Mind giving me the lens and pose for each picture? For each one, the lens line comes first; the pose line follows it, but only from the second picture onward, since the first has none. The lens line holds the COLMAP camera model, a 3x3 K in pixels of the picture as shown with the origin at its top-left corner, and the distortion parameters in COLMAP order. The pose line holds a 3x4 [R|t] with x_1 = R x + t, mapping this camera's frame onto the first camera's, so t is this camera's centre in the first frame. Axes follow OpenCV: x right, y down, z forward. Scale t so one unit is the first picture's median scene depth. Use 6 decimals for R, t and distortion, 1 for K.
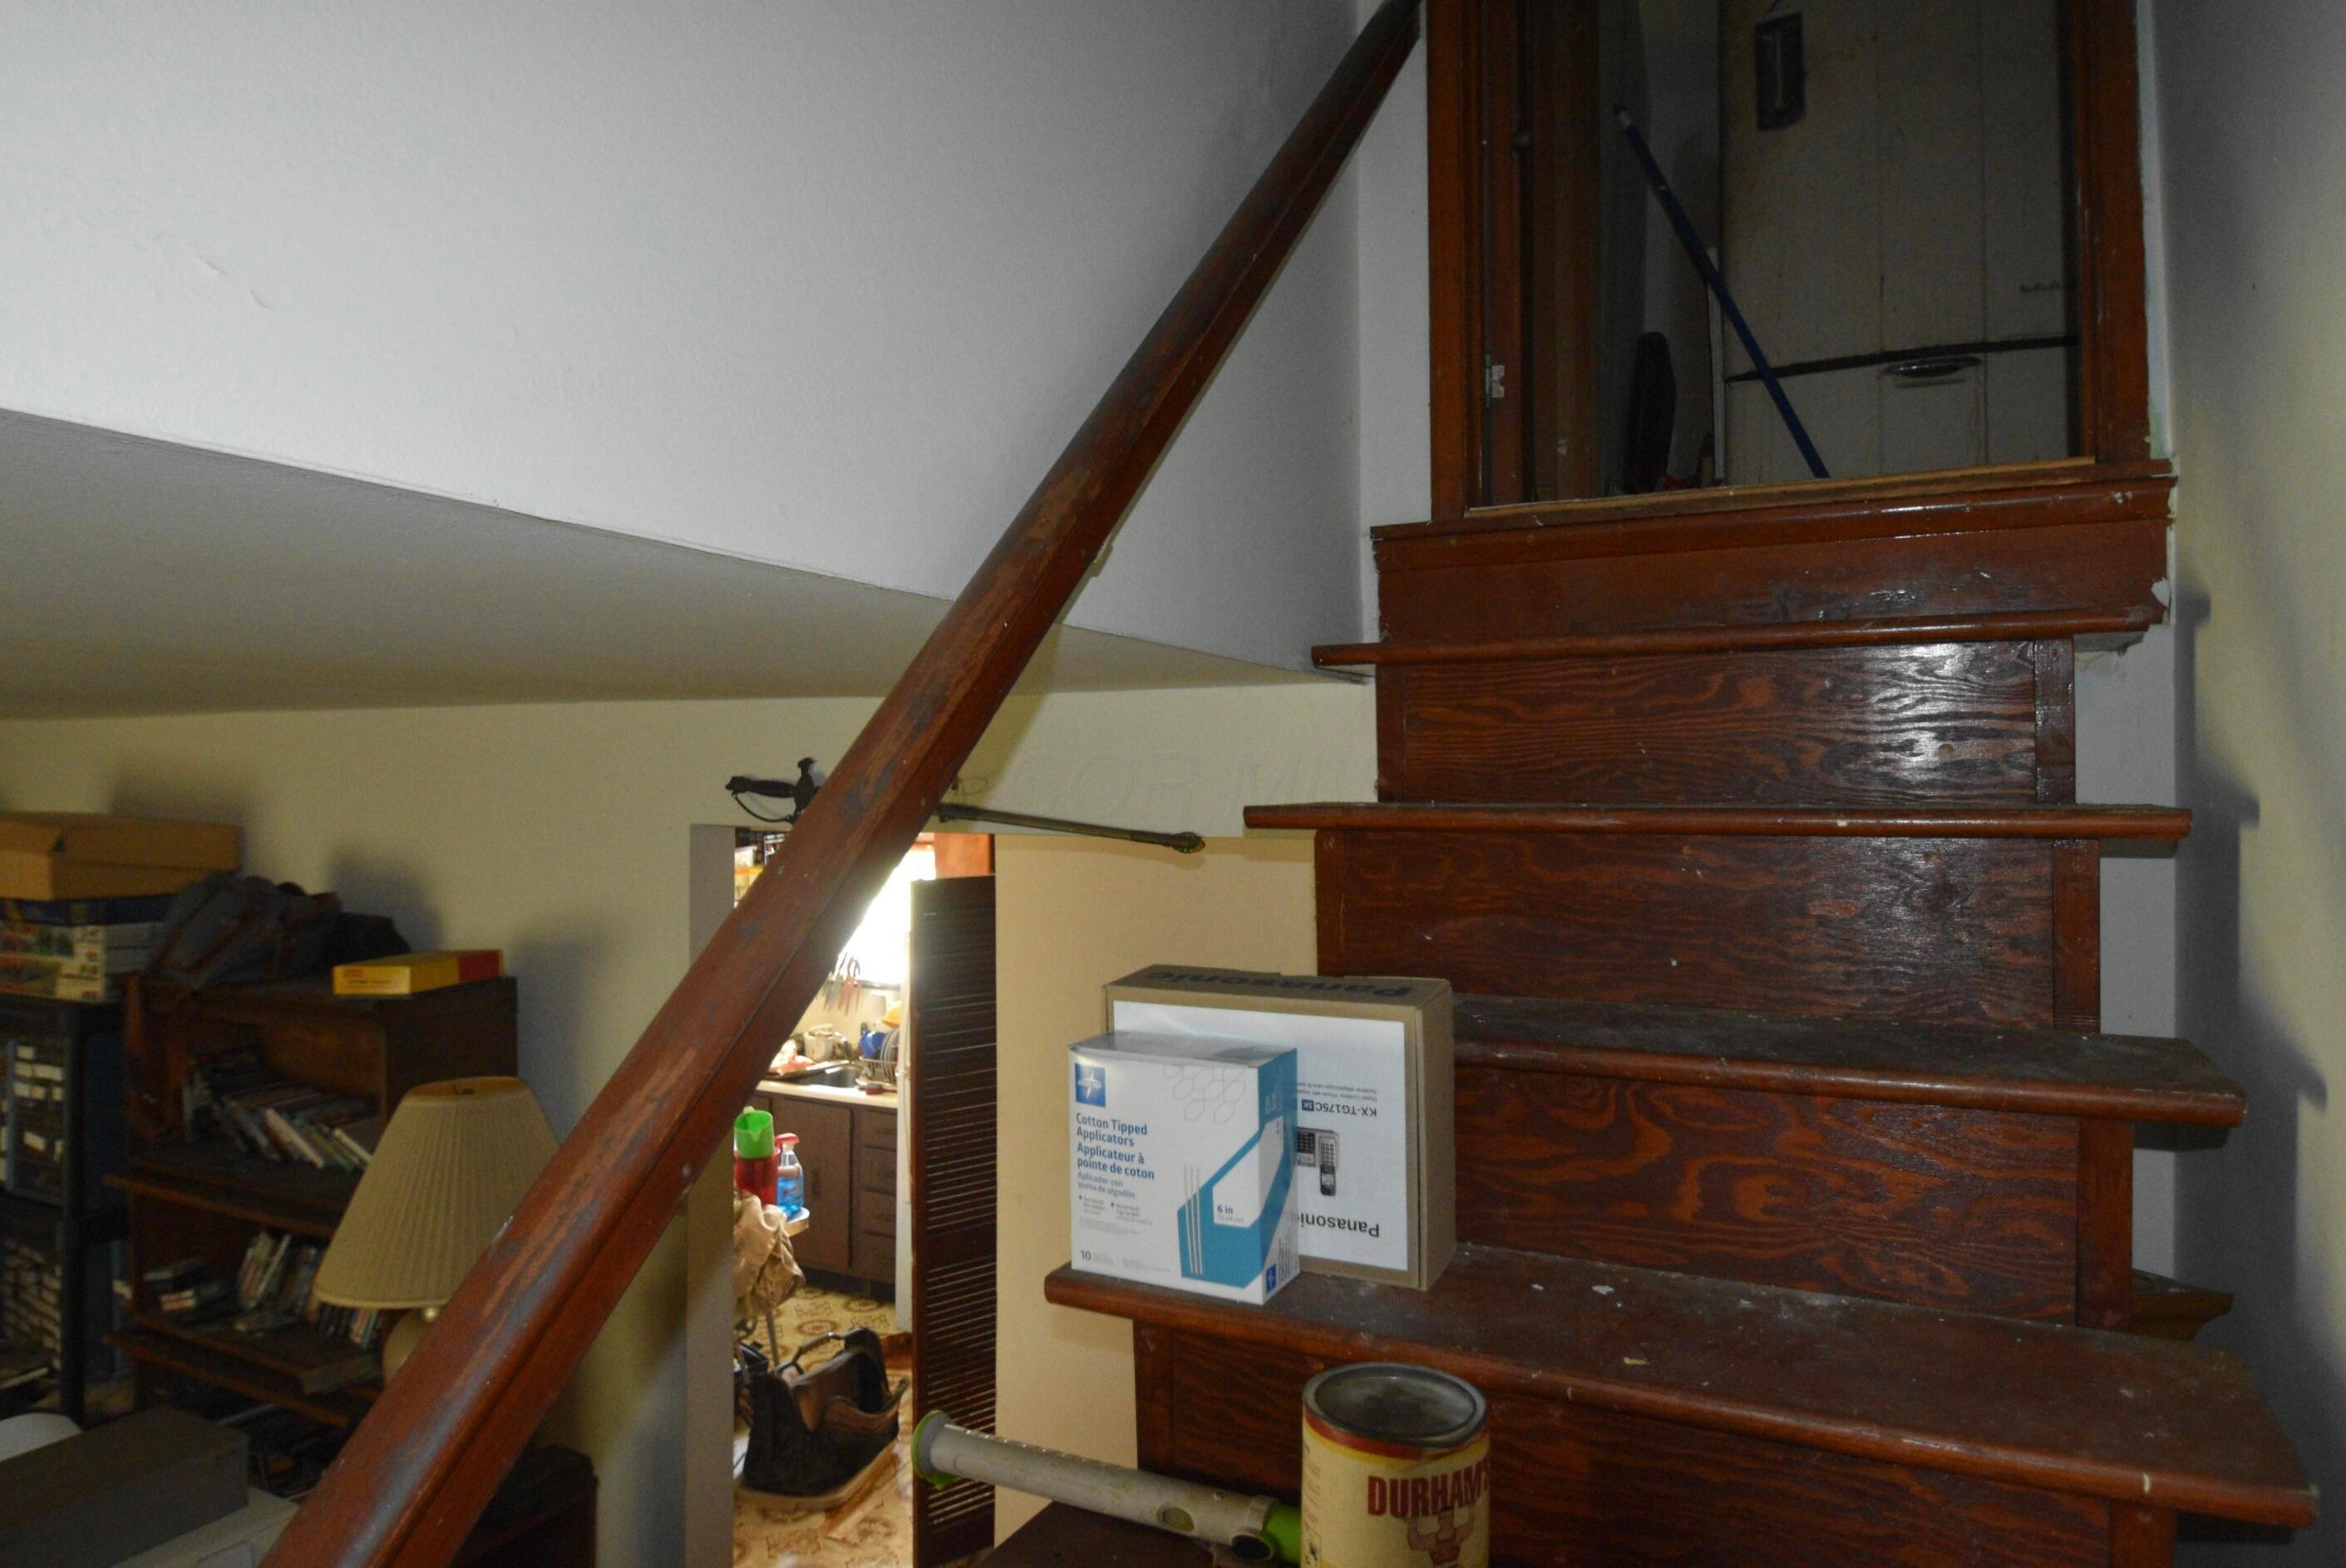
lens RADIAL K [[1407.5, 0, 1171.8], [0, 1407.5, 773.5], [0, 0, 1]] dist [-0.026022, -0.001820]
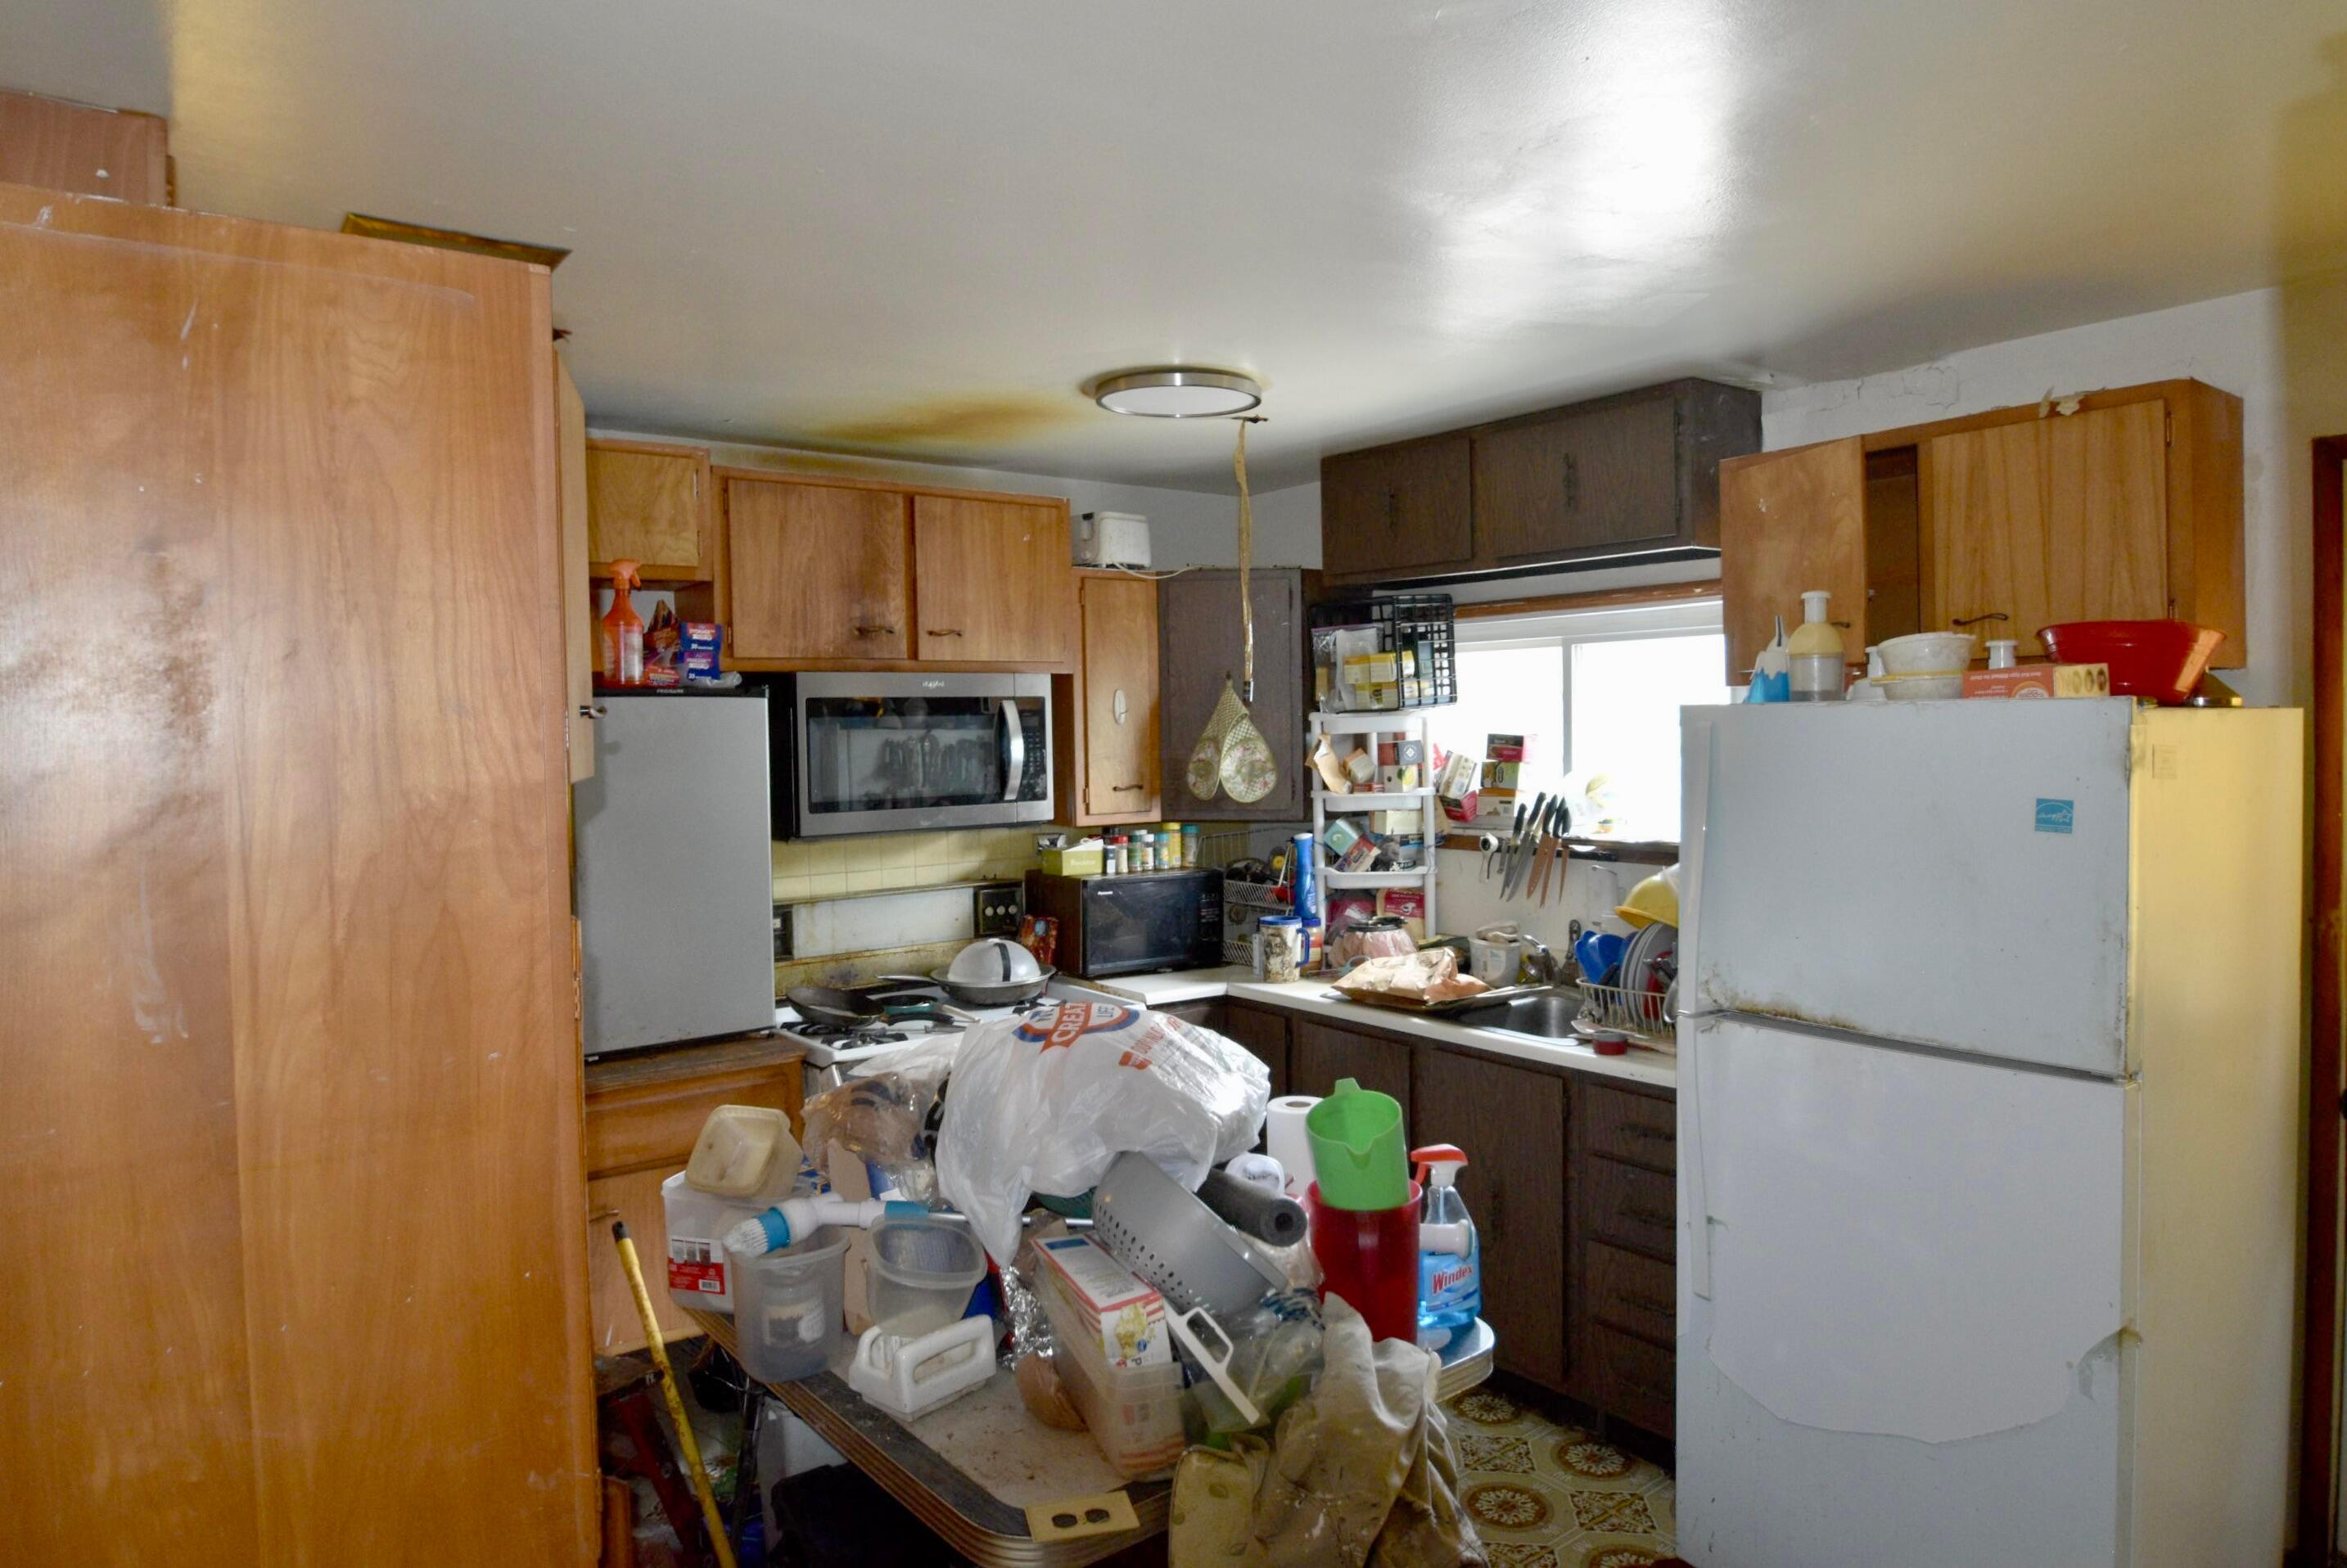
lens RADIAL K [[1407.8, 0, 1177.0], [0, 1407.8, 783.3], [0, 0, 1]] dist [-0.026022, -0.001820]
pose [[0.899362, -0.011035, -0.437065, -0.132401], [0.032681, 0.998581, 0.042037, 0.106832], [0.435981, -0.052090, 0.898447, 0.490682]]
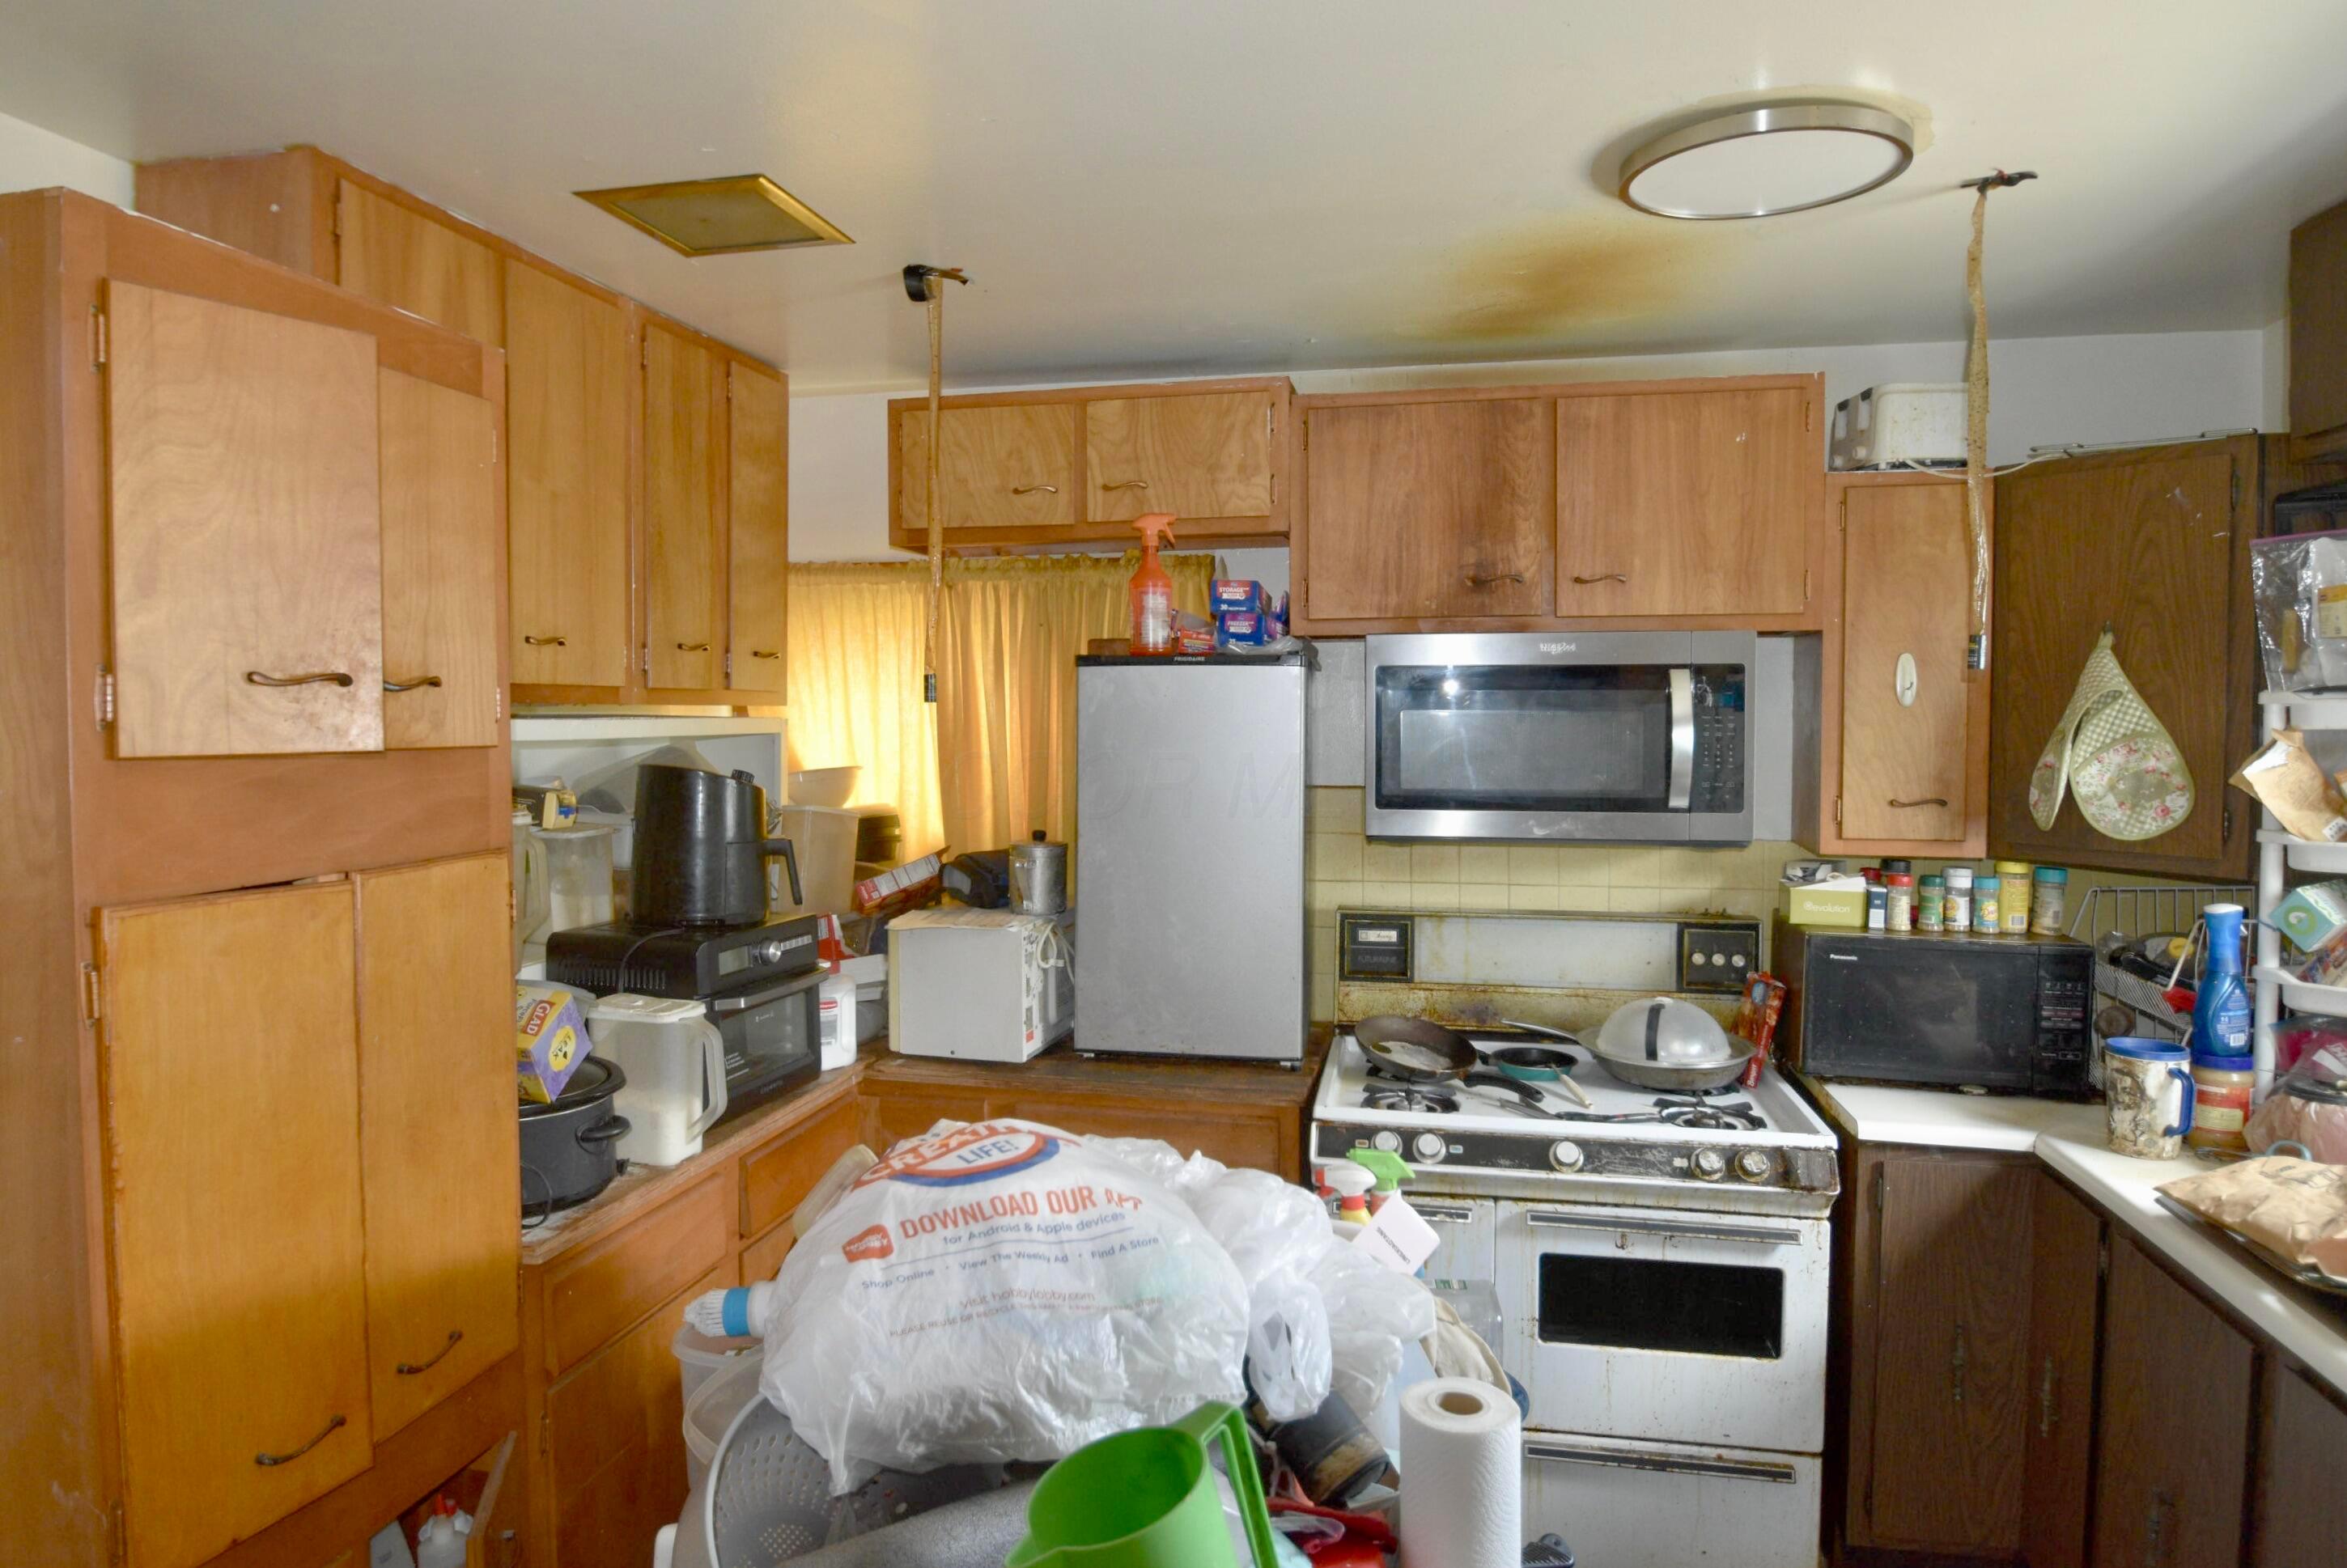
lens RADIAL K [[1407.8, 0, 1175.8], [0, 1407.8, 777.7], [0, 0, 1]] dist [-0.026022, -0.001820]
pose [[0.255938, 0.032867, -0.966134, -0.067223], [0.010250, 0.999273, 0.036709, 0.111460], [0.966639, -0.019298, 0.255415, 0.838194]]
